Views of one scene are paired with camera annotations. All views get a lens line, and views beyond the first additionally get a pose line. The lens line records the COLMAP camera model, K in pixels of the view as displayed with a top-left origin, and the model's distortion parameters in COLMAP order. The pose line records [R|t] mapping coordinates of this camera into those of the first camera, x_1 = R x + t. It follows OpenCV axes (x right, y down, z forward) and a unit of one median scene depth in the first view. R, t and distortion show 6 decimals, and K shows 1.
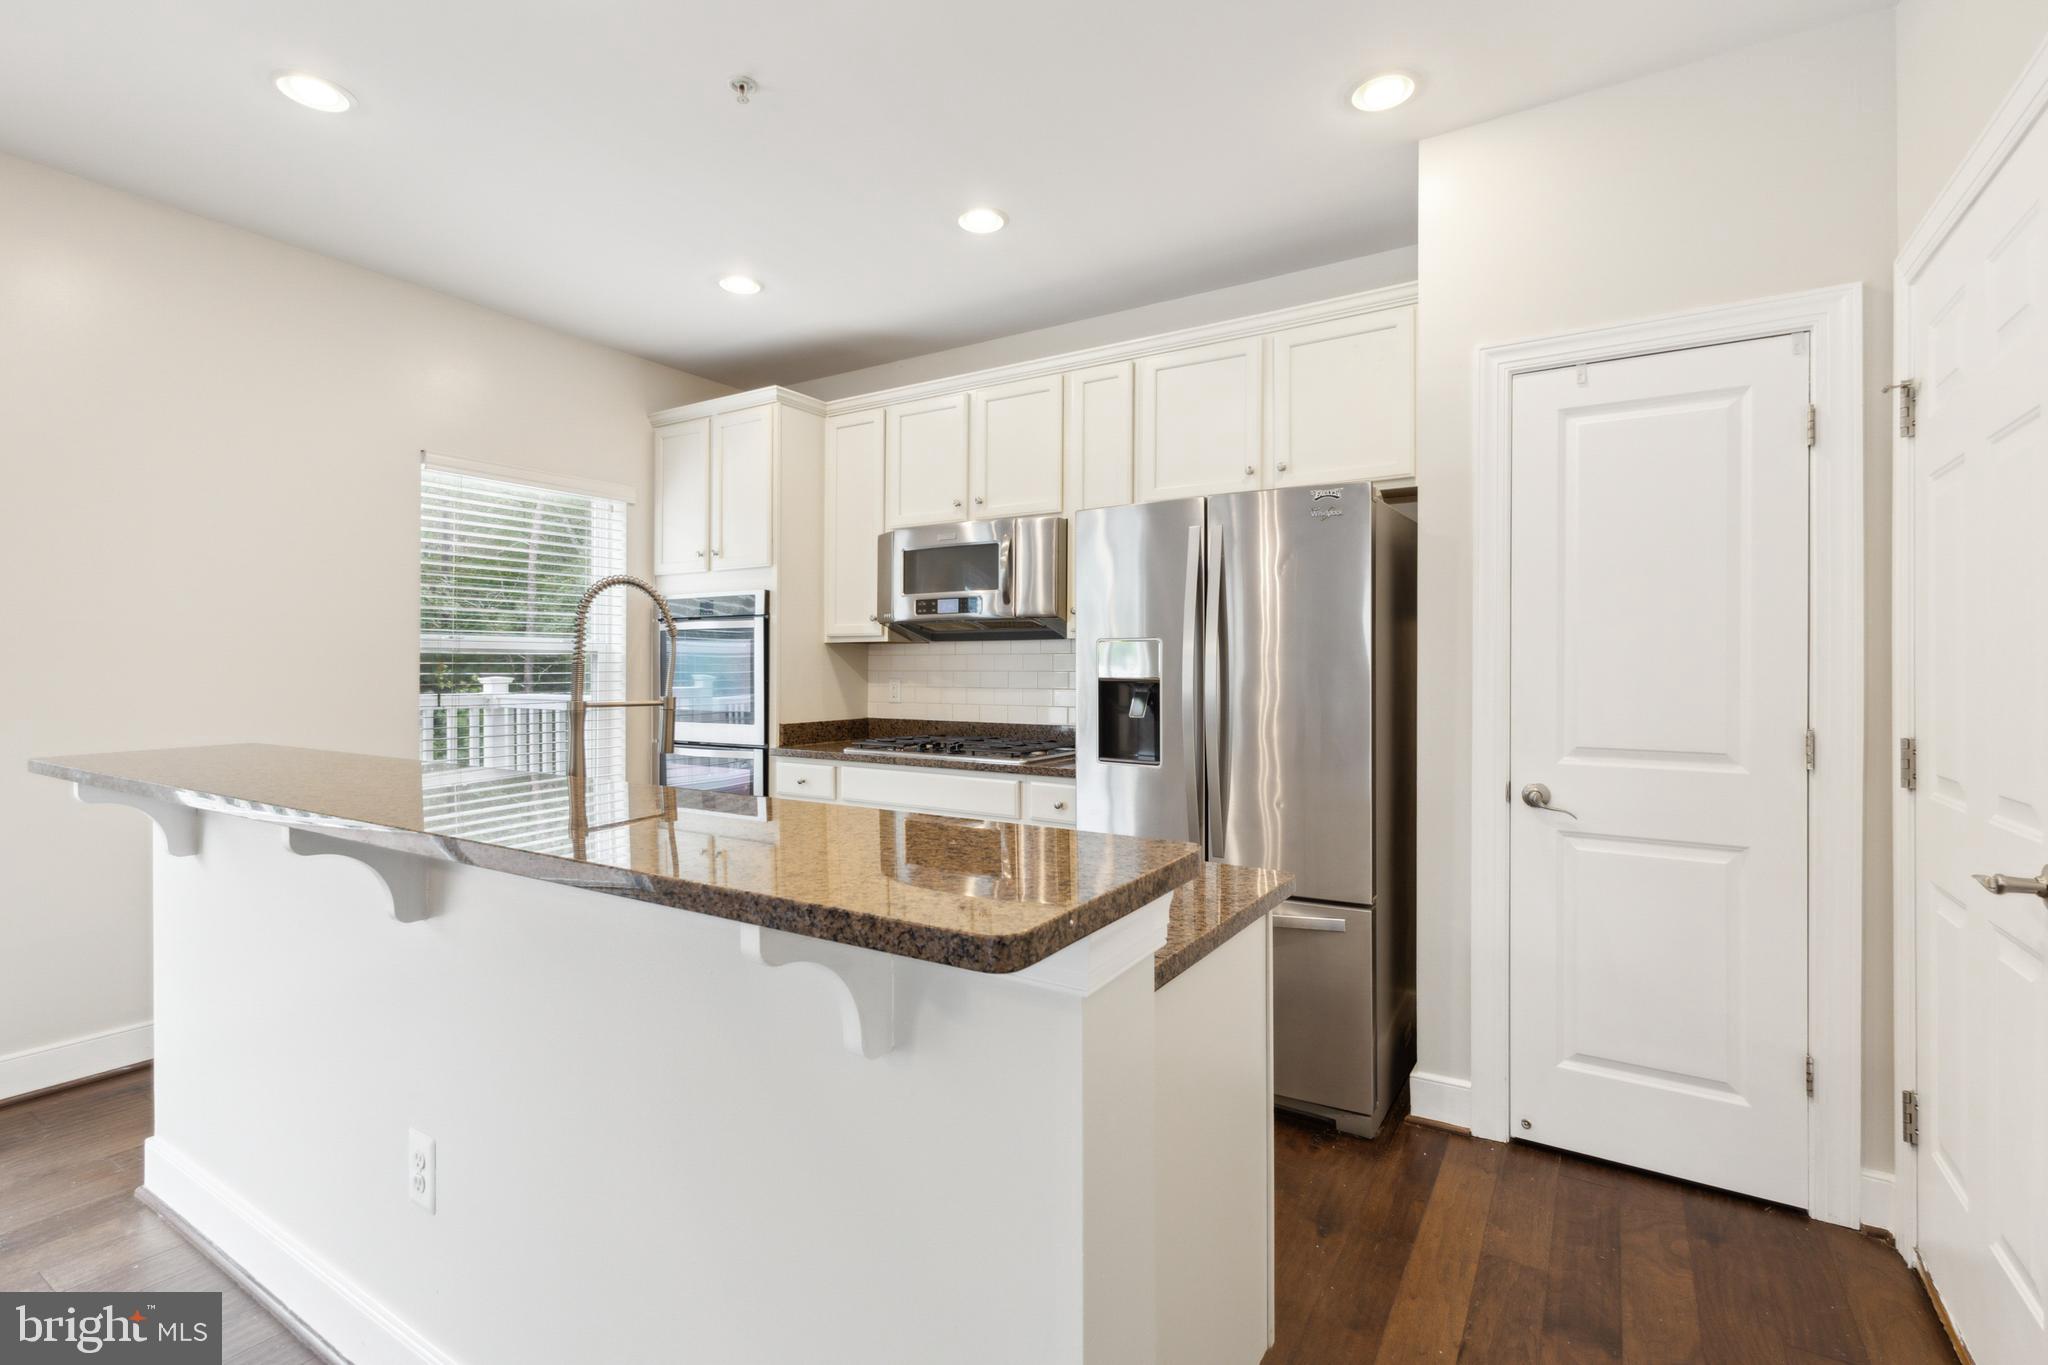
lens RADIAL K [[923.1, 0, 1034.6], [0, 923.1, 665.7], [0, 0, 1]] dist [0.004761, -0.001189]
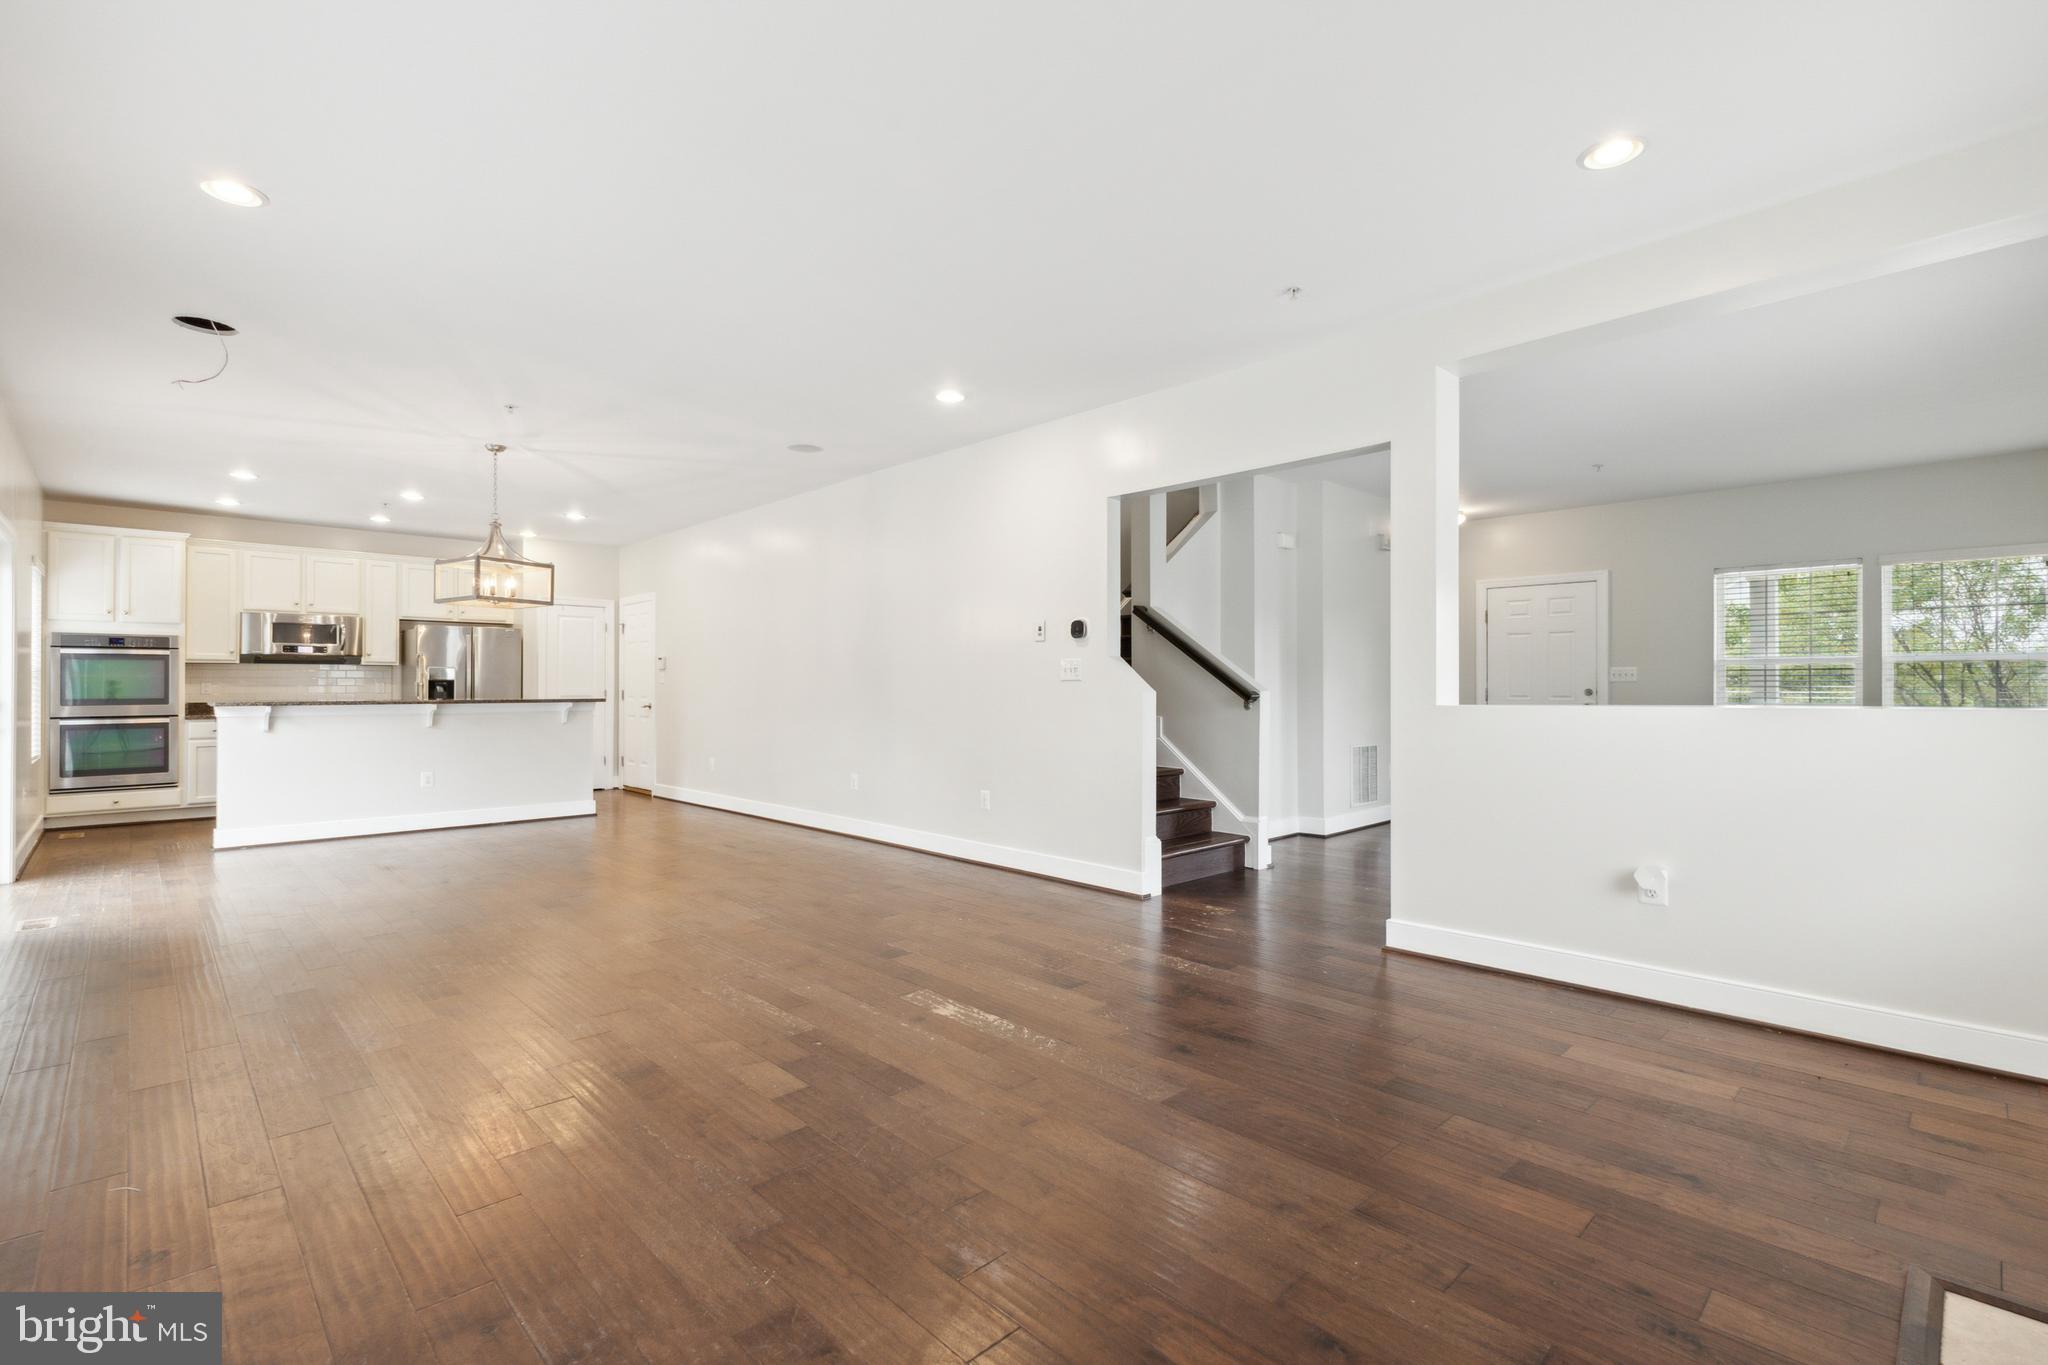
lens RADIAL K [[923.1, 0, 1022.4], [0, 923.1, 679.1], [0, 0, 1]] dist [0.004761, -0.001189]
pose [[0.234656, 0.005071, 0.972065, -2.277271], [0.003129, 0.999977, -0.005972, 0.034937], [-0.972074, 0.004443, 0.234634, -1.533093]]
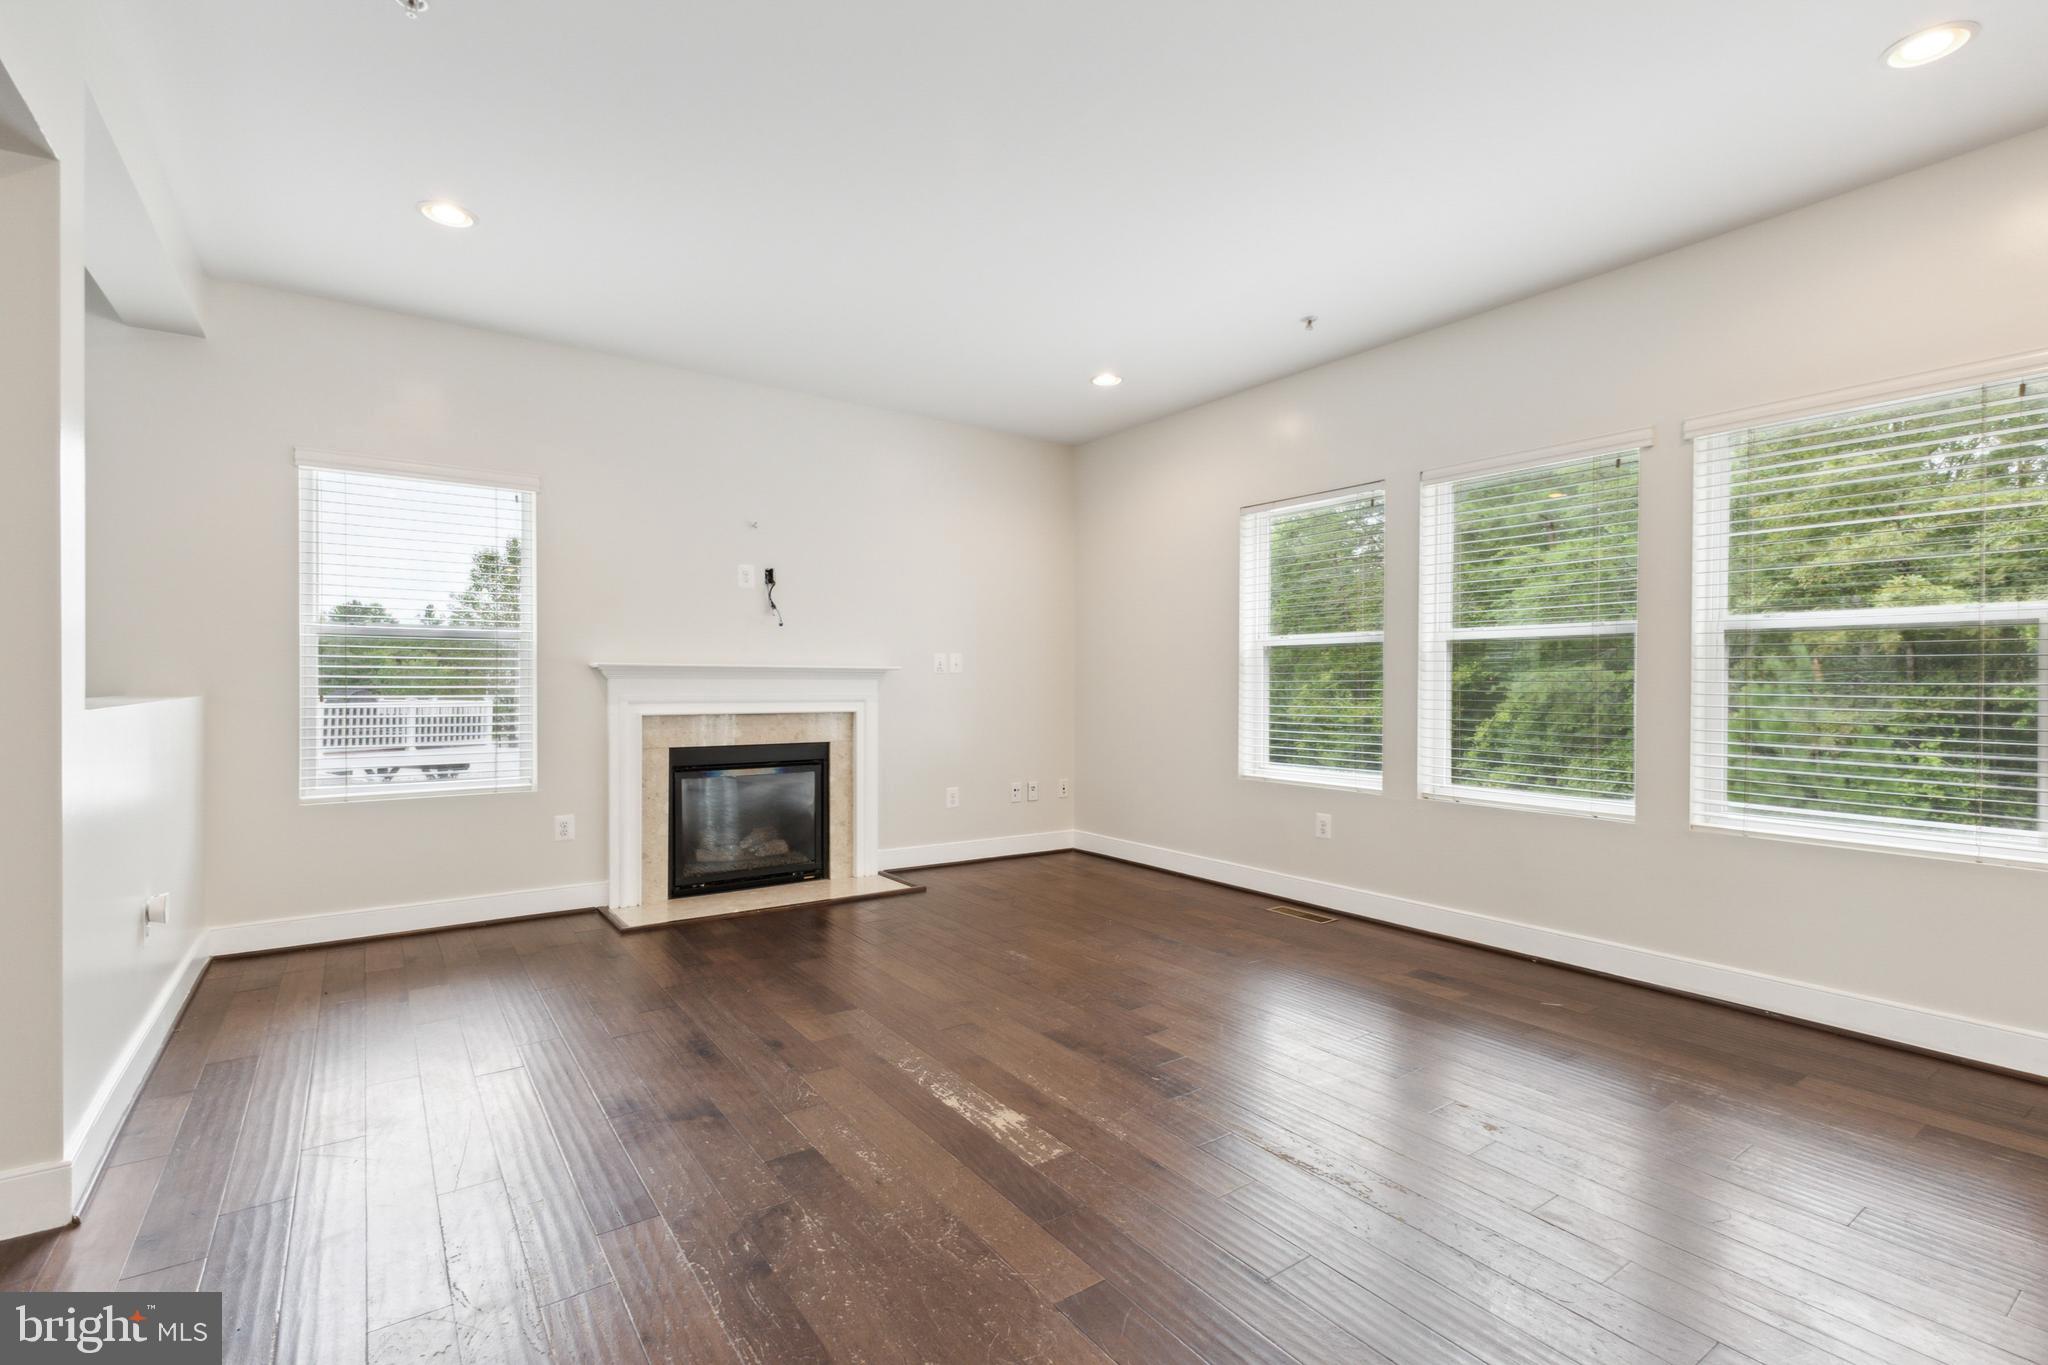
lens RADIAL K [[923.1, 0, 1012.7], [0, 923.1, 685.9], [0, 0, 1]] dist [0.004761, -0.001189]
pose [[-0.385972, -0.002308, -0.922508, -0.570399], [-0.007135, 0.999974, 0.000483, 0.043097], [0.922483, 0.006768, -0.385978, -0.903443]]
